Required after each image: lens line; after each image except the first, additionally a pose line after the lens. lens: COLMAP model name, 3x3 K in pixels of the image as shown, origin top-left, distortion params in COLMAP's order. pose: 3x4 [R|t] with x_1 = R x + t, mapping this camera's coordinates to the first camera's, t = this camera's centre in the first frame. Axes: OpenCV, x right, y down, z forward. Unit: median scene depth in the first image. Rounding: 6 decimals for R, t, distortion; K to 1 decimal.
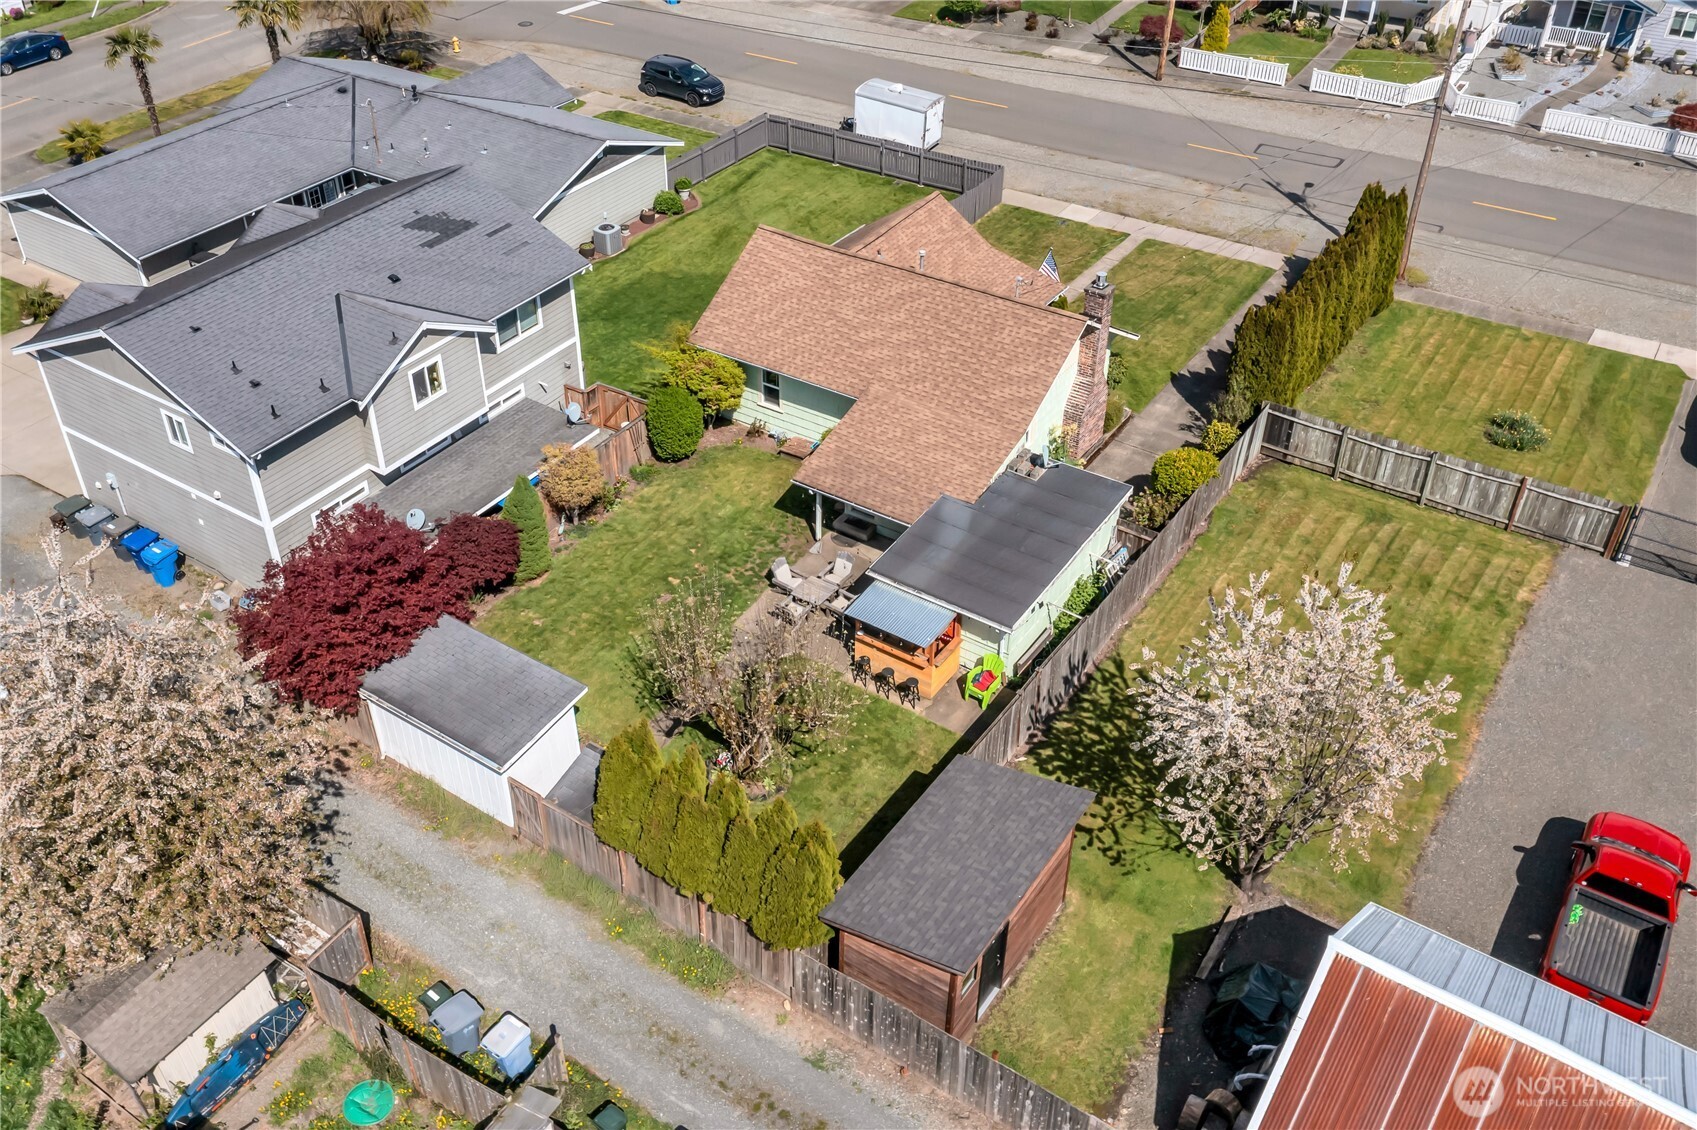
lens RADIAL K [[1438.9, 0, 802.1], [0, 1438.9, 562.7], [0, 0, 1]] dist [0.004075, 0.003102]
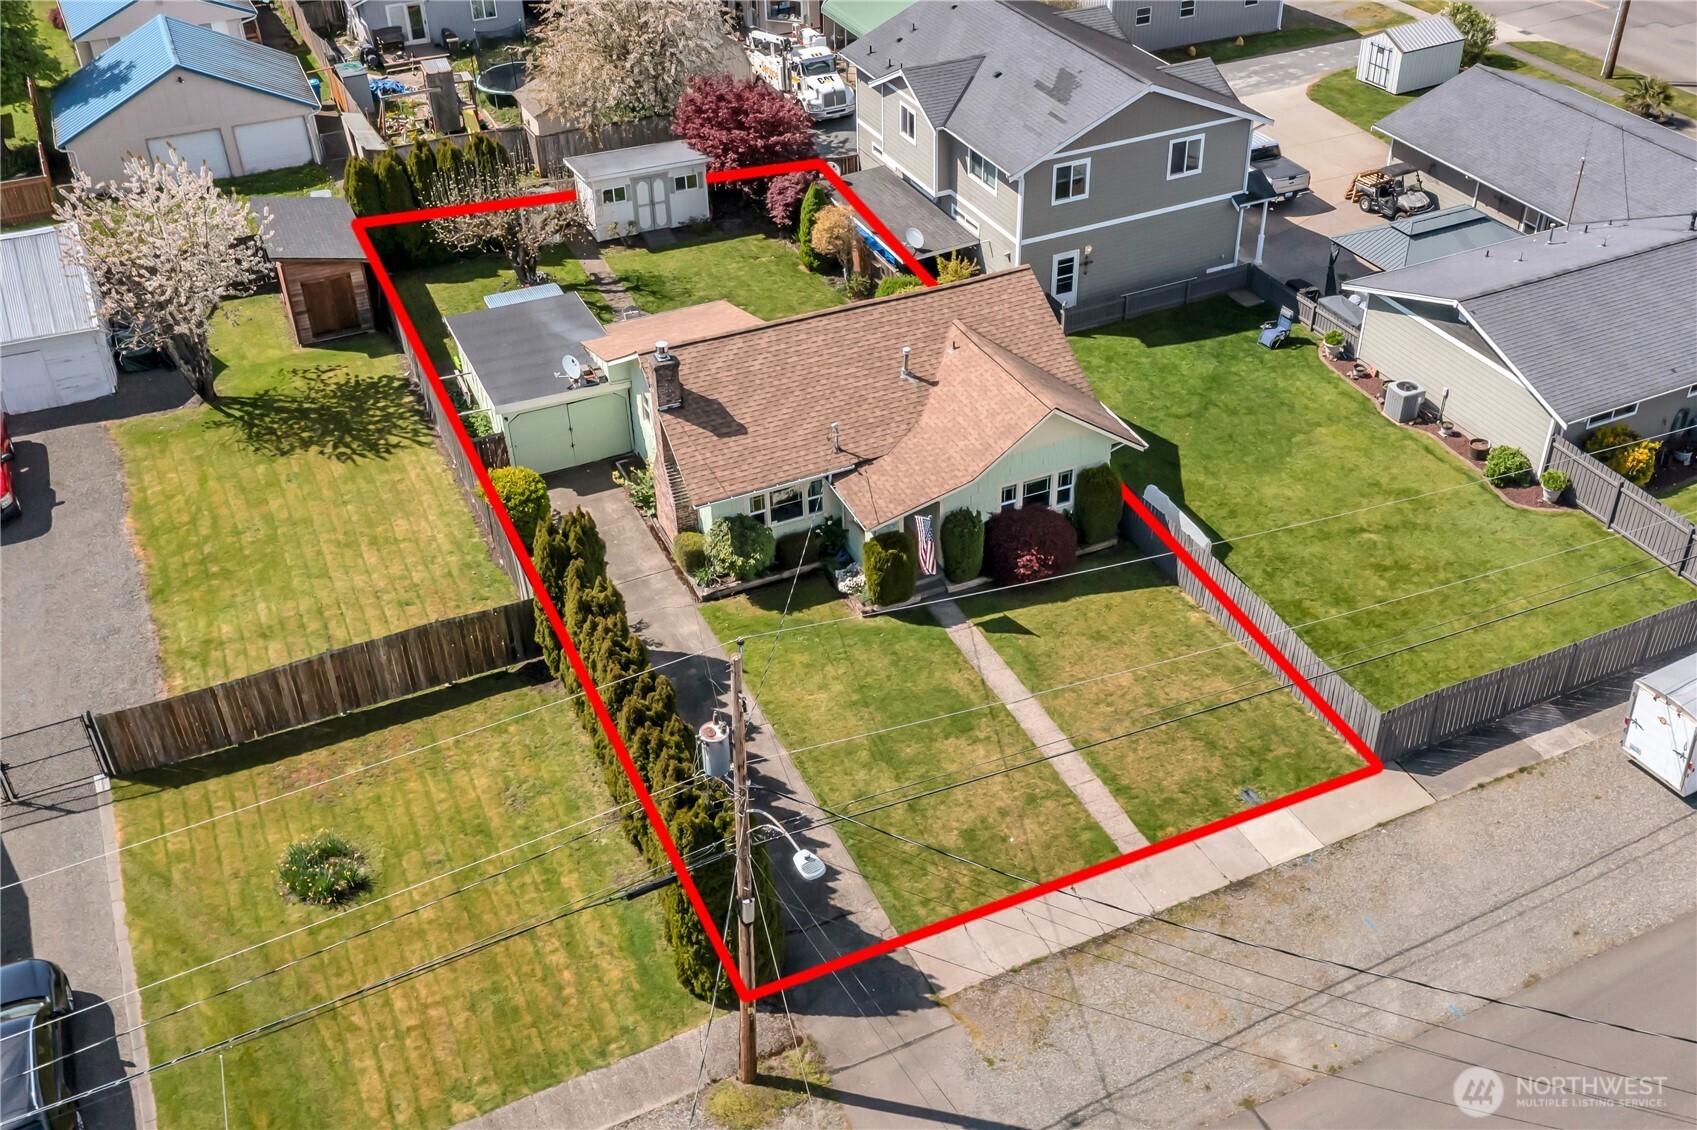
lens RADIAL K [[1665.1, 0, 850.3], [0, 1665.1, 597.7], [0, 0, 1]] dist [0.013690, 0.015613]
pose [[-0.518323, 0.524007, -0.675838, 0.752068], [-0.500958, 0.454450, 0.736557, -0.767998], [0.693096, 0.720341, 0.026953, 0.959843]]
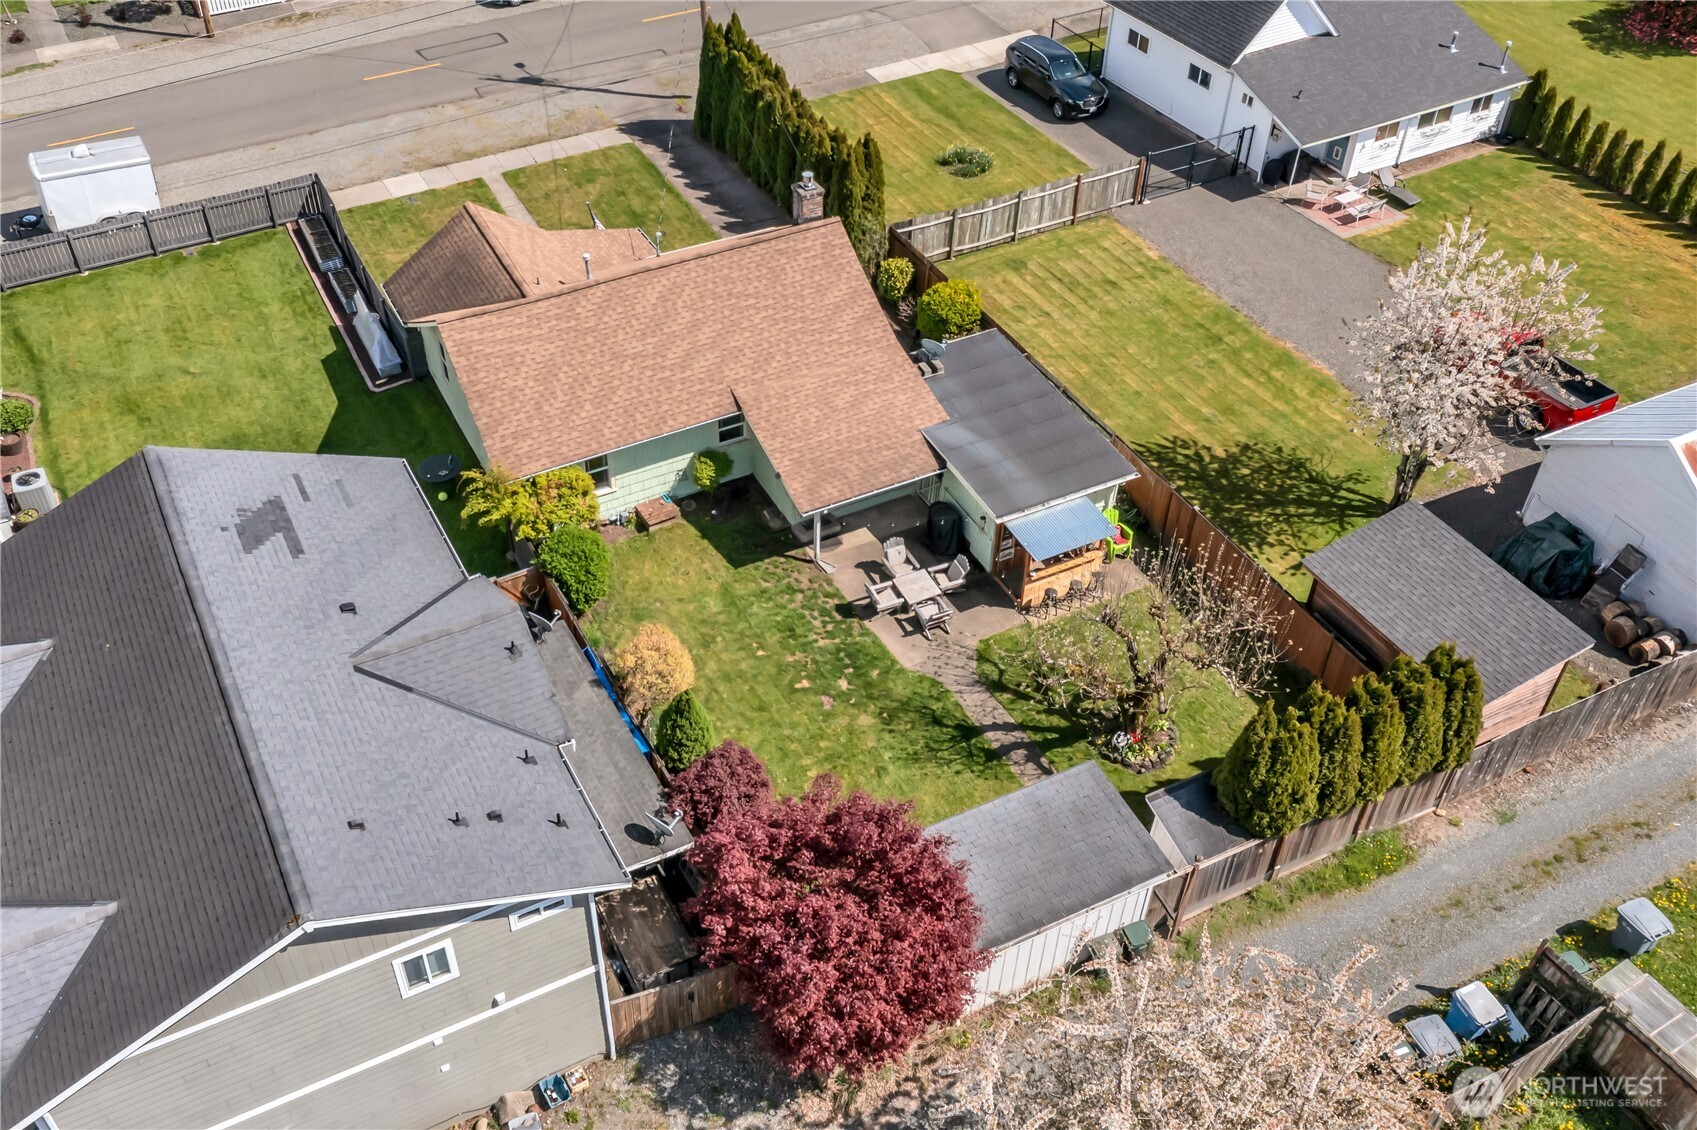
lens RADIAL K [[1501.4, 0, 773.5], [0, 1501.4, 566.0], [0, 0, 1]] dist [-0.002381, 0.013601]
pose [[0.484622, -0.578452, 0.656152, -0.510054], [0.531345, 0.790544, 0.304488, -0.257918], [-0.694848, 0.201082, 0.690472, 0.307435]]
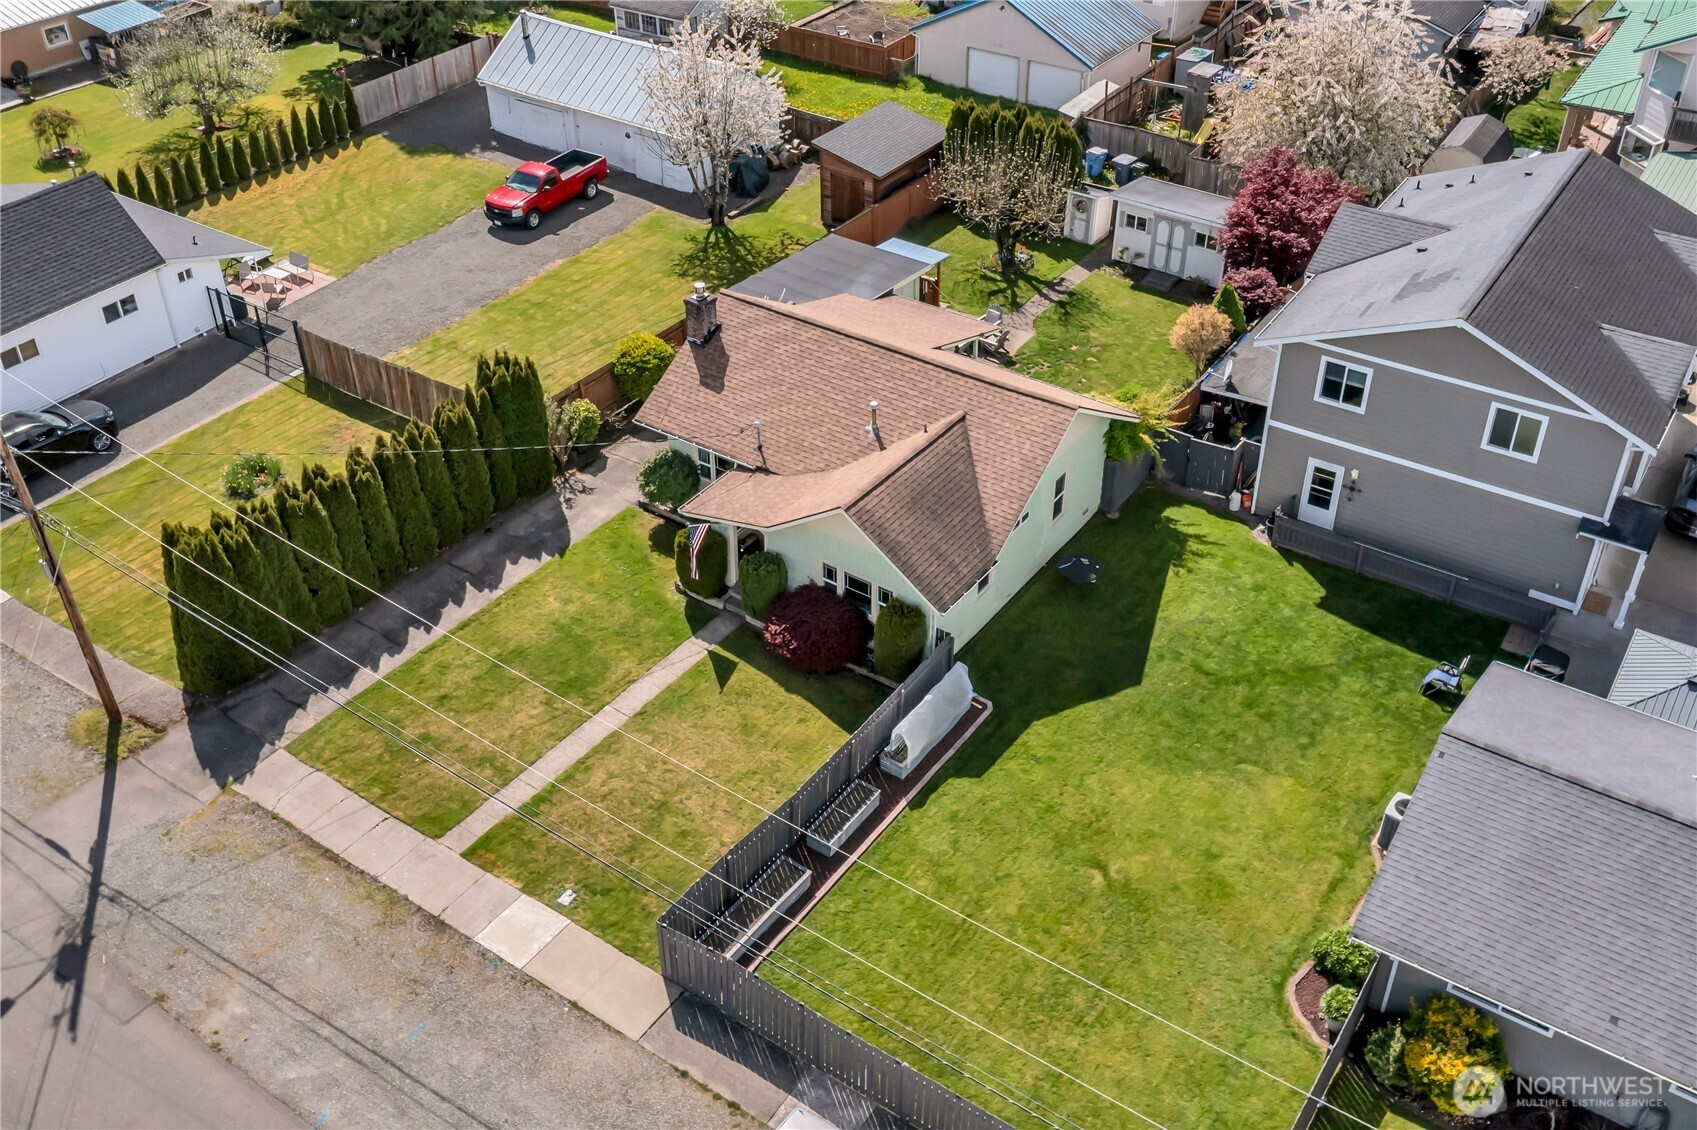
lens RADIAL K [[1501.4, 0, 773.5], [0, 1501.4, 566.0], [0, 0, 1]] dist [-0.002381, 0.013601]
pose [[-0.998725, 0.002195, 0.050427, 0.090053], [0.049168, 0.268192, 0.962110, -0.923957], [-0.011413, 0.963363, -0.267958, 1.199226]]
